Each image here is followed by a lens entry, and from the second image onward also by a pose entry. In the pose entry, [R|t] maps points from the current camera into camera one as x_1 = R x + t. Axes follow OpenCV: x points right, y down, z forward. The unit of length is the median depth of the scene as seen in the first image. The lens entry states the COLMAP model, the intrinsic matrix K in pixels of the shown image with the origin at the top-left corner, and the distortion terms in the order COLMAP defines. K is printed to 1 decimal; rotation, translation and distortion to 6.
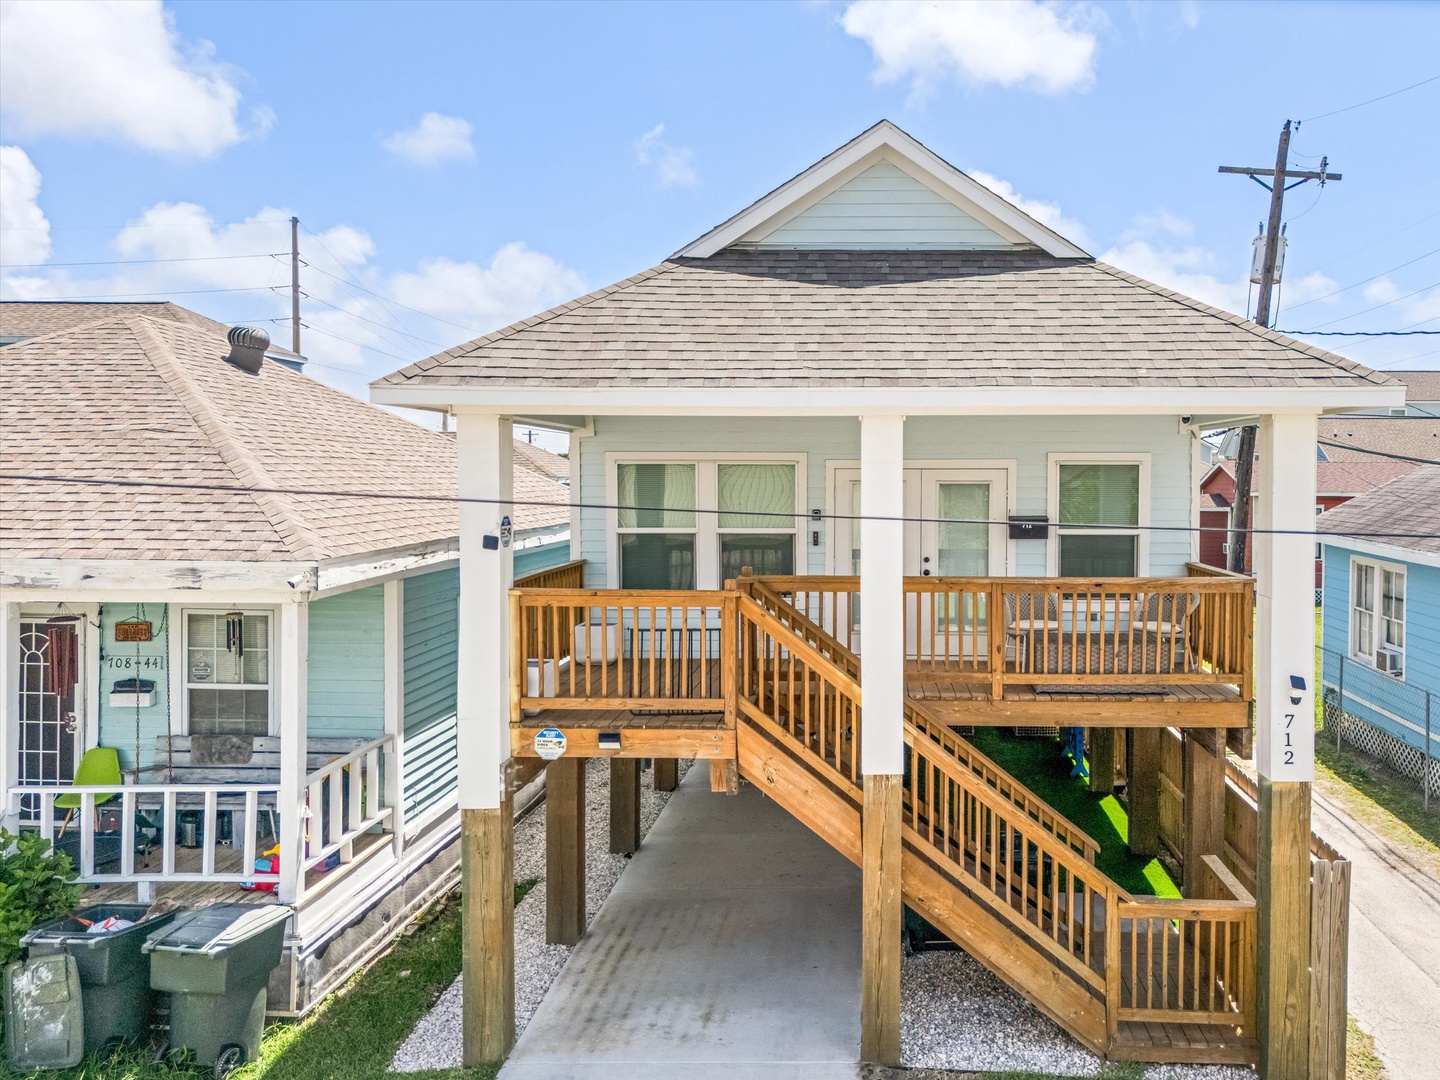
lens RADIAL K [[1120.0, 0, 782.5], [0, 1120.0, 508.1], [0, 0, 1]] dist [0.045224, -0.014786]
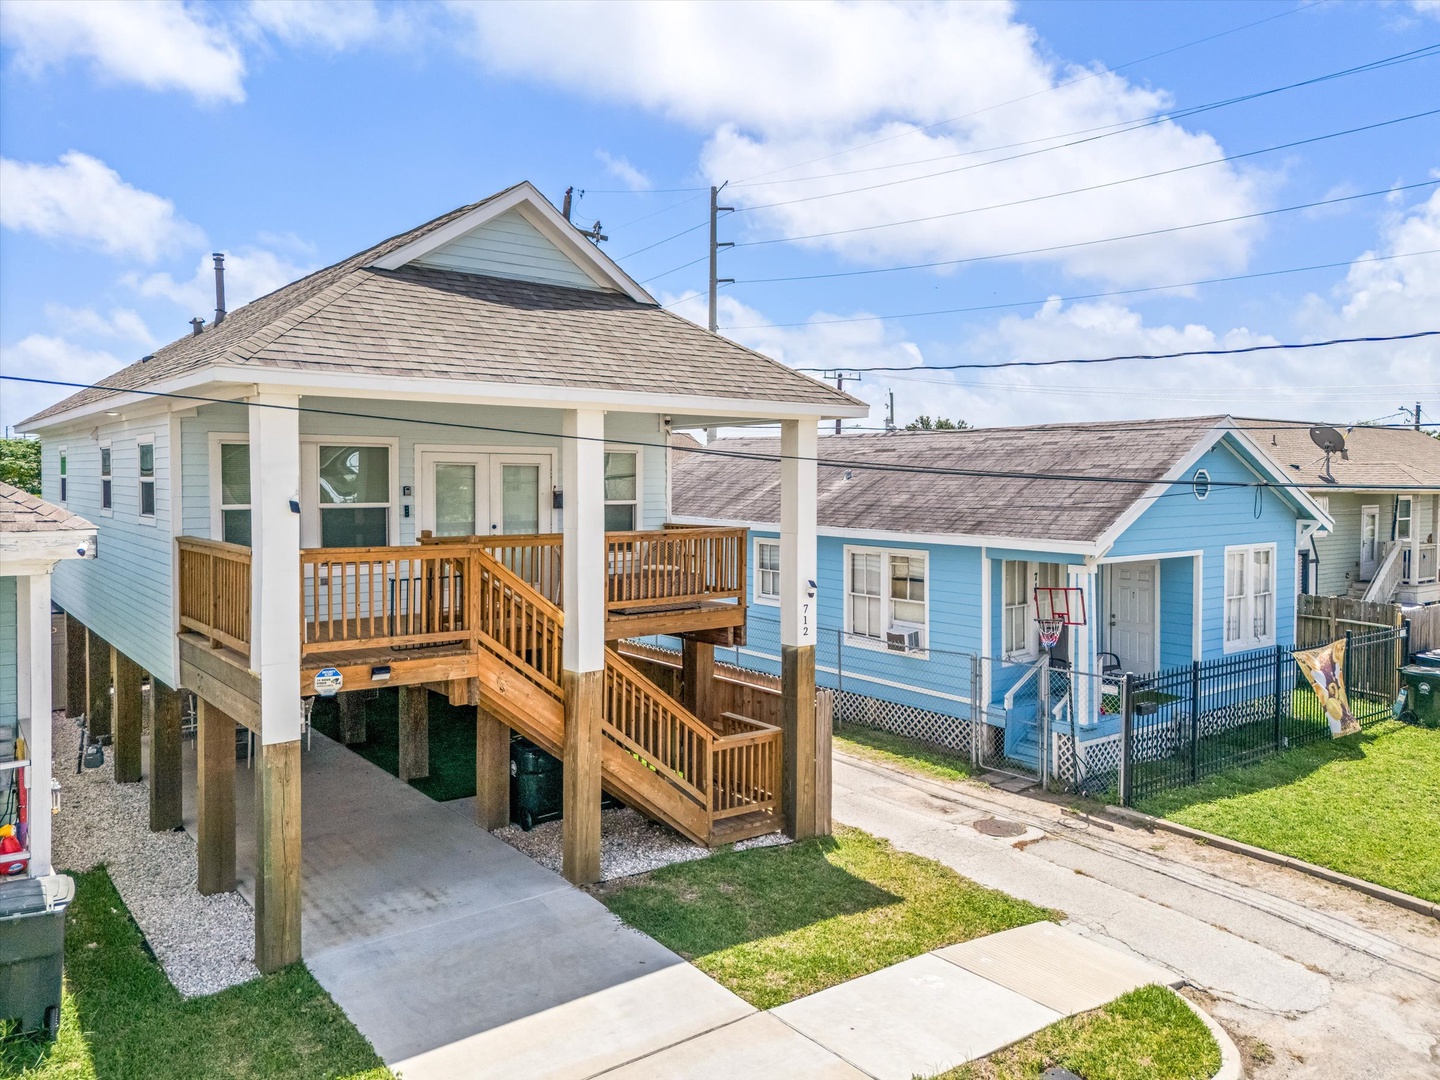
lens RADIAL K [[1062.4, 0, 718.9], [0, 1062.4, 510.2], [0, 0, 1]] dist [0.055721, -0.028020]
pose [[0.785695, -0.019078, 0.618320, -0.566012], [0.016880, 0.999813, 0.009400, 0.029238], [-0.618384, 0.003051, 0.785870, -0.116109]]
